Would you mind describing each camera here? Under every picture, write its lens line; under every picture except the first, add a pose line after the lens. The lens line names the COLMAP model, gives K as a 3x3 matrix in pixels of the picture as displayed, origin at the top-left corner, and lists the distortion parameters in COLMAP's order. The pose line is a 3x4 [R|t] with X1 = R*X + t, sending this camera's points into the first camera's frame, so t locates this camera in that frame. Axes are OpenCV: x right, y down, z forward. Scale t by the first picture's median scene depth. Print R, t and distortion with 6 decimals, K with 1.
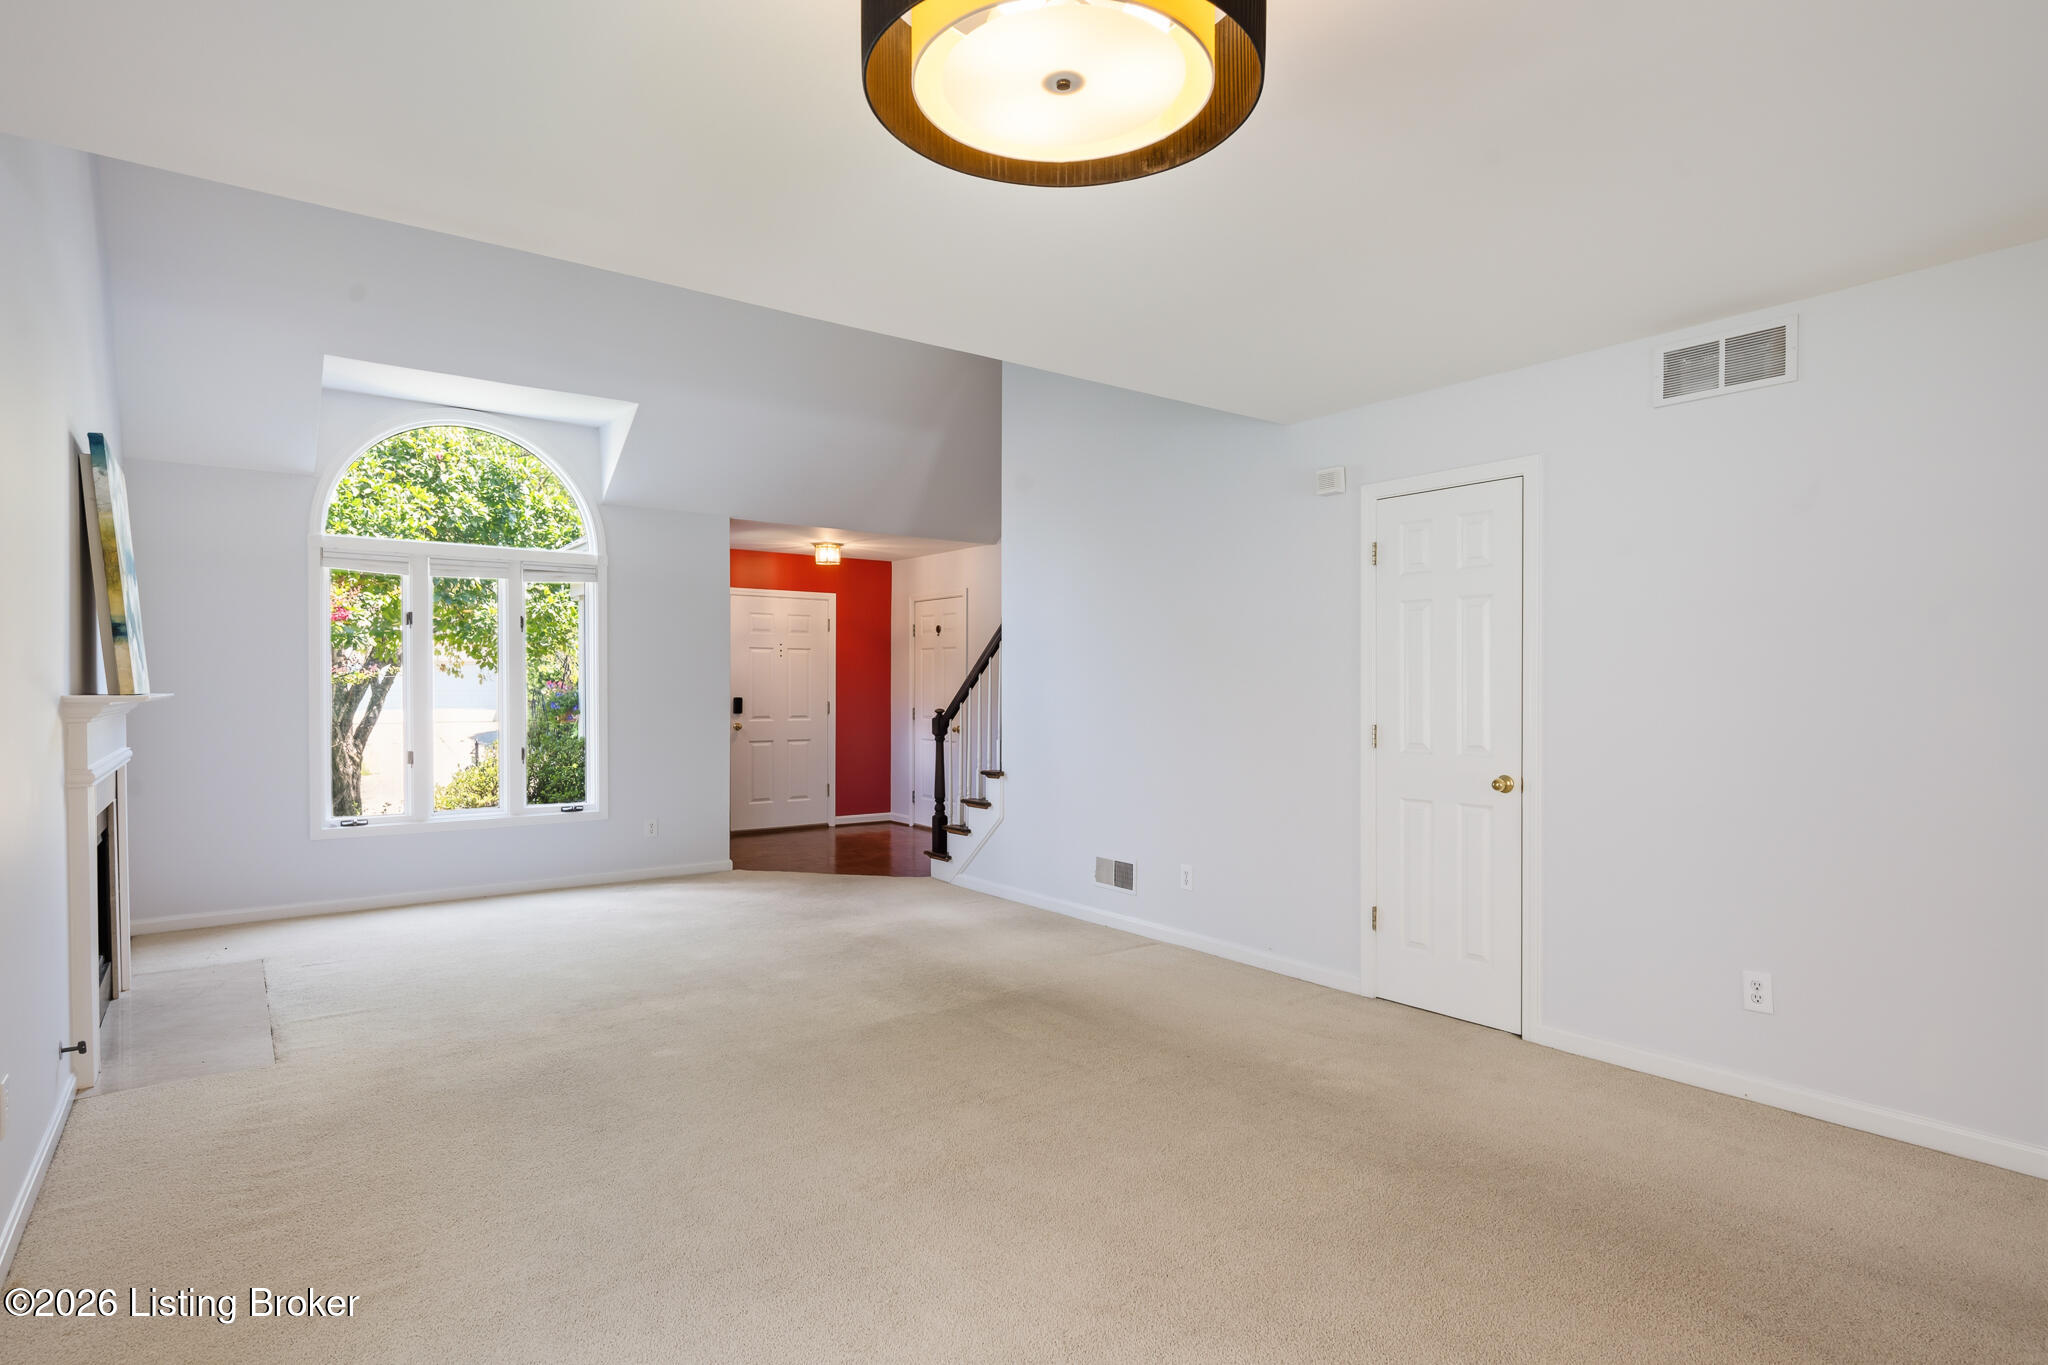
lens RADIAL K [[1054.5, 0, 1024.0], [0, 1054.5, 682.5], [0, 0, 1]] dist [0.000037, 0.000130]
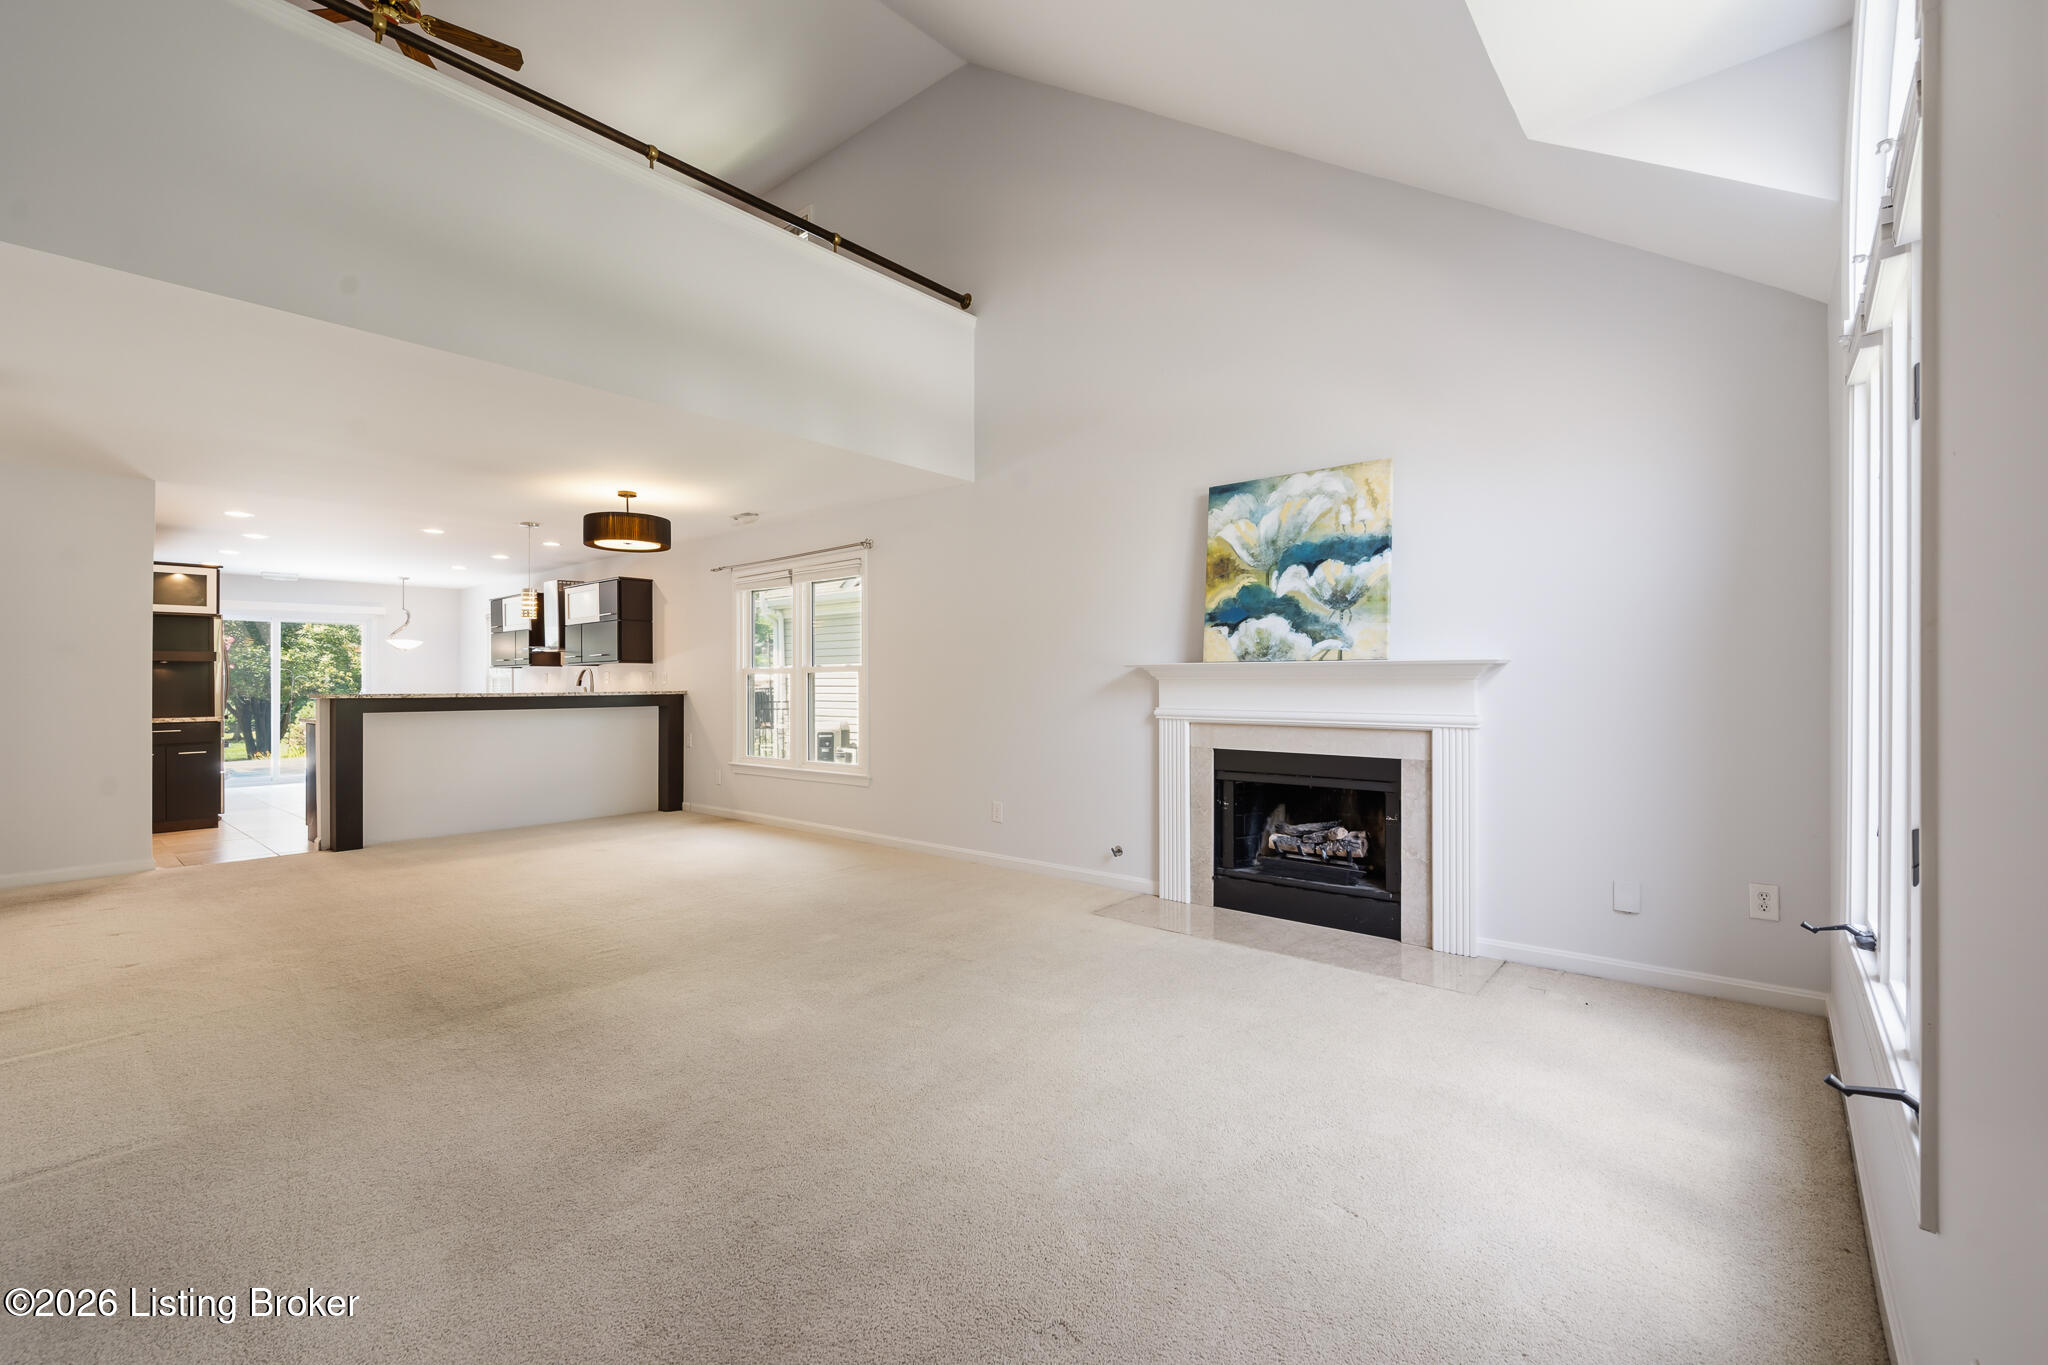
lens RADIAL K [[880.1, 0, 1024.0], [0, 880.1, 682.5], [0, 0, 1]] dist [0.000147, 0.000051]
pose [[-0.975342, 0.004024, -0.220664, -0.175401], [0.004774, 0.999984, -0.002867, 0.021278], [0.220649, -0.003850, -0.975346, 1.102123]]
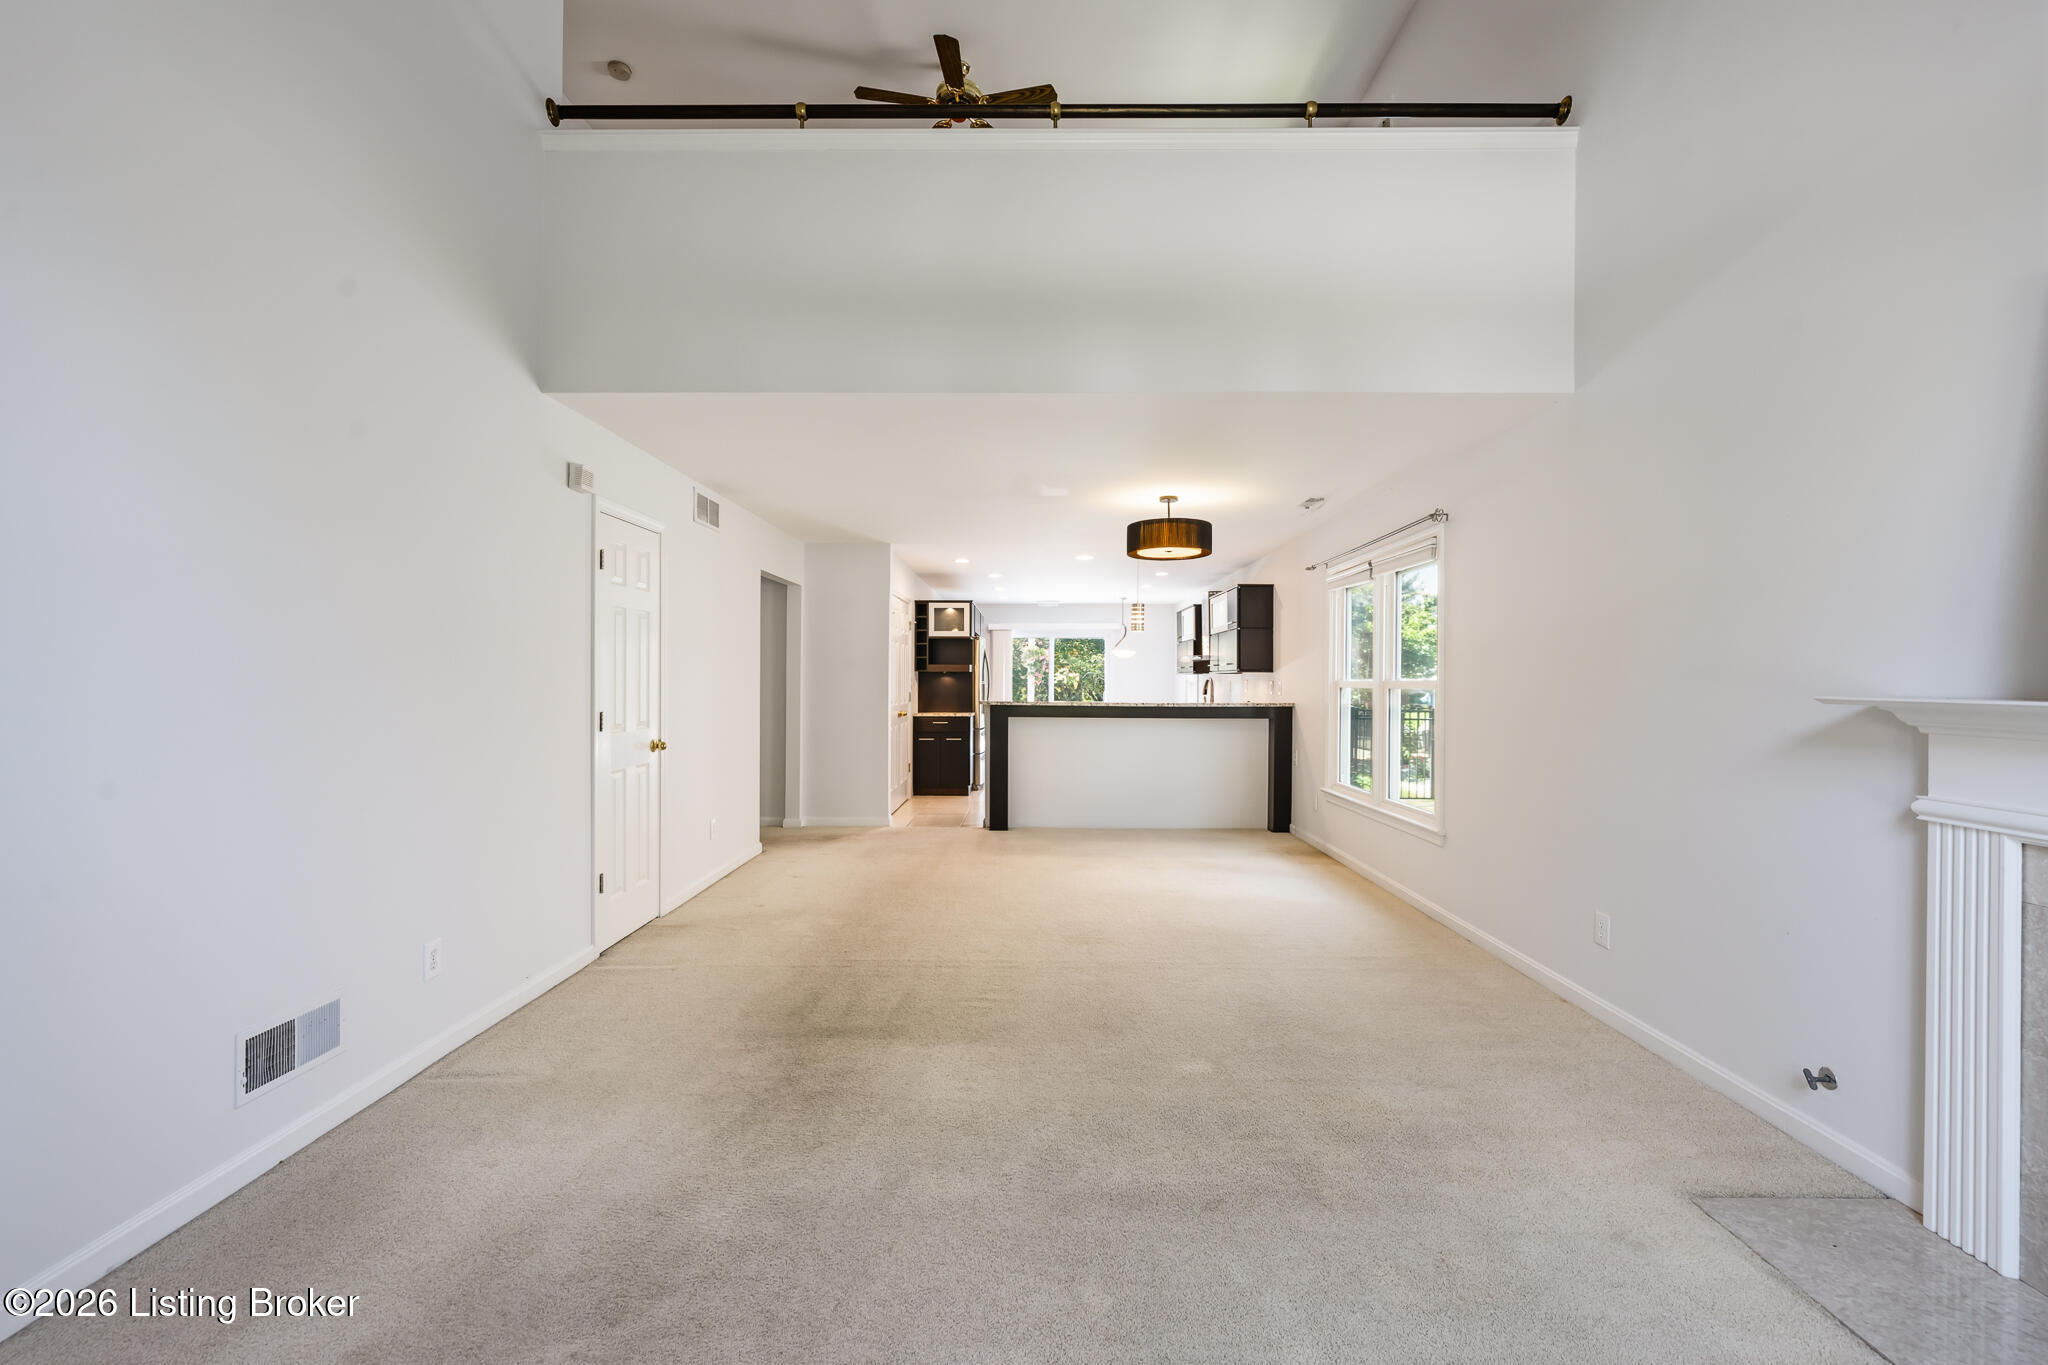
lens RADIAL K [[840.0, 0, 1033.4], [0, 840.0, 682.7], [0, 0, 1]] dist [-0.007870, 0.003076]
pose [[-0.791299, -0.006931, 0.611390, -0.354987], [-0.006042, 0.999976, 0.003515, 0.001678], [-0.611399, -0.000913, -0.791322, 0.880507]]
